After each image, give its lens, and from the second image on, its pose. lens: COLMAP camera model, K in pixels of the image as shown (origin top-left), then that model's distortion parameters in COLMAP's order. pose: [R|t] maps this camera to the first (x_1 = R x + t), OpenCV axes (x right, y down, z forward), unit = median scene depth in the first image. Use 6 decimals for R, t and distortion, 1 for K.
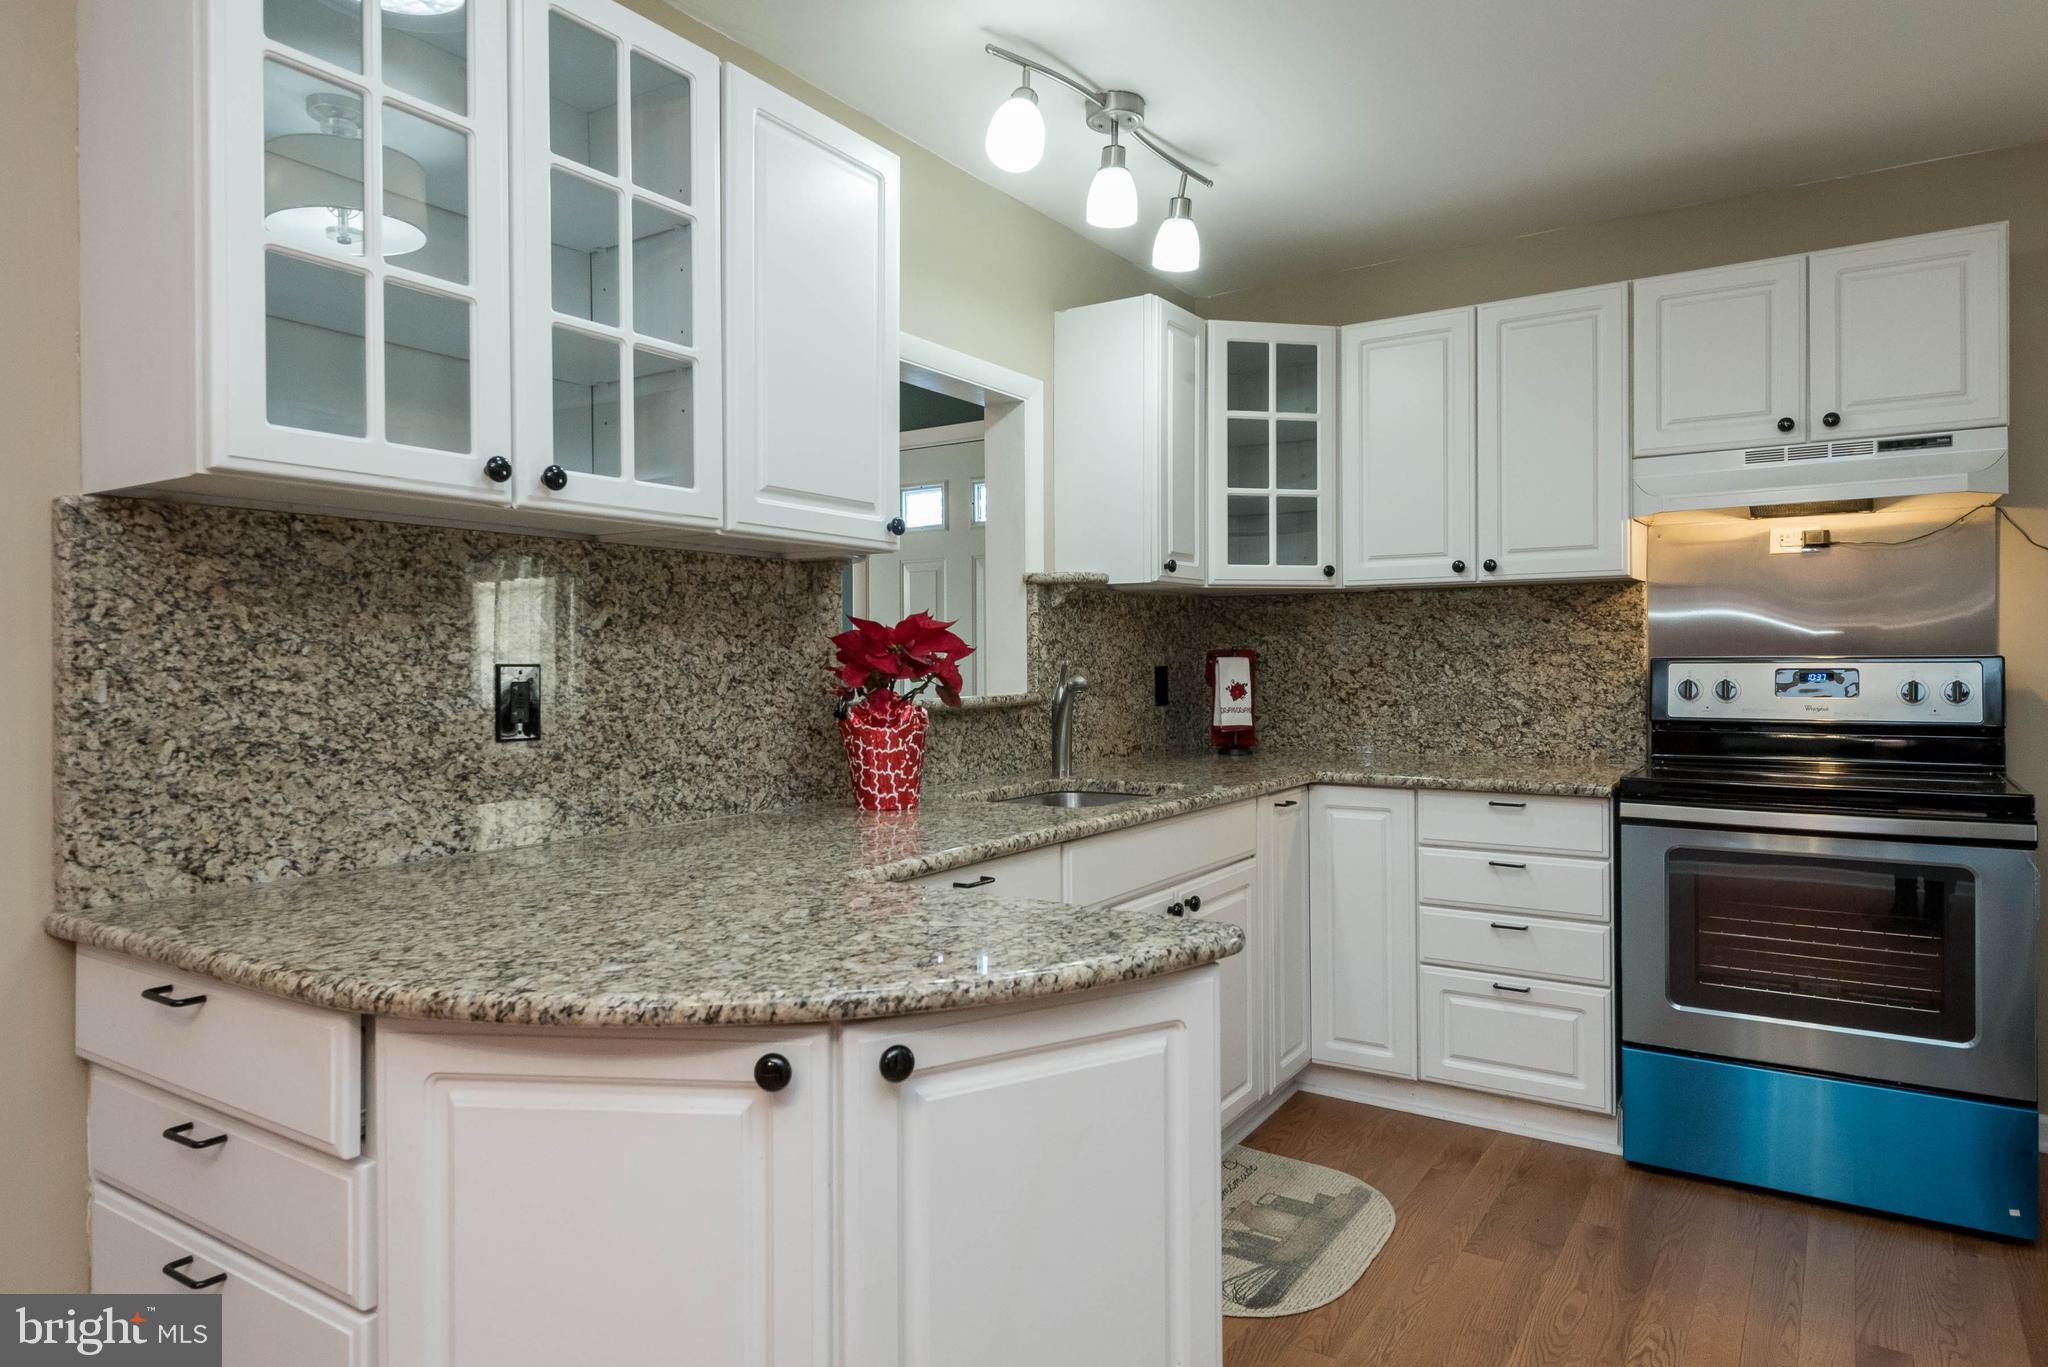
lens RADIAL K [[1240.0, 0, 1024.0], [0, 1240.0, 683.5], [0, 0, 1]] dist [0.003026, 0.000372]
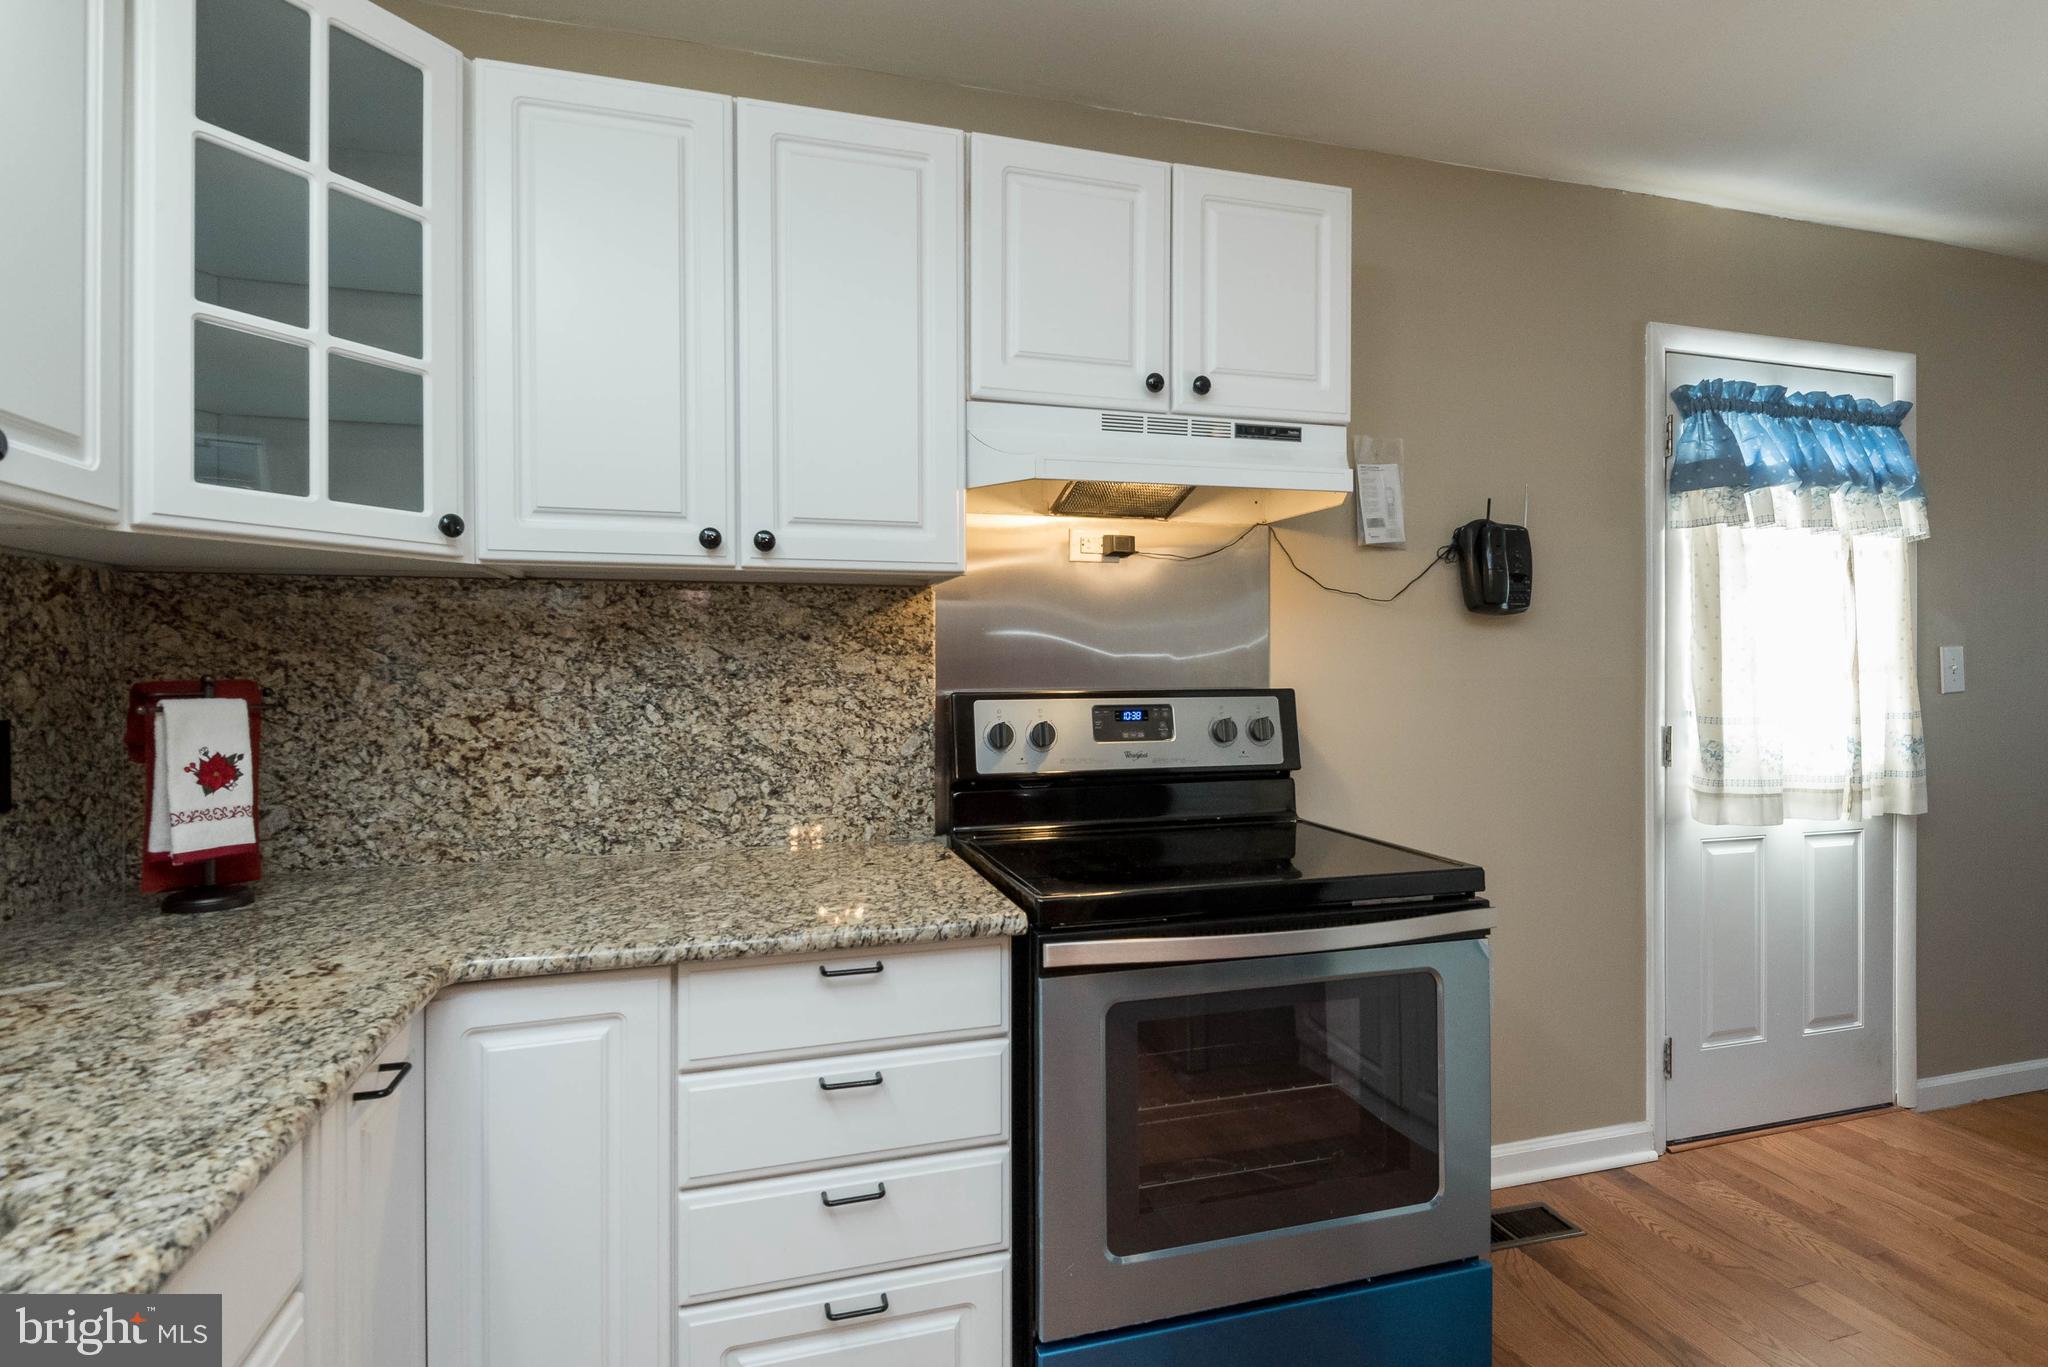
lens RADIAL K [[1007.4, 0, 1025.2], [0, 1007.4, 663.0], [0, 0, 1]] dist [0.036927, -0.028206]
pose [[0.653357, 0.007914, 0.757008, 0.092129], [0.014839, 0.999619, -0.023258, -0.023931], [-0.756904, 0.026428, 0.652991, 0.592945]]
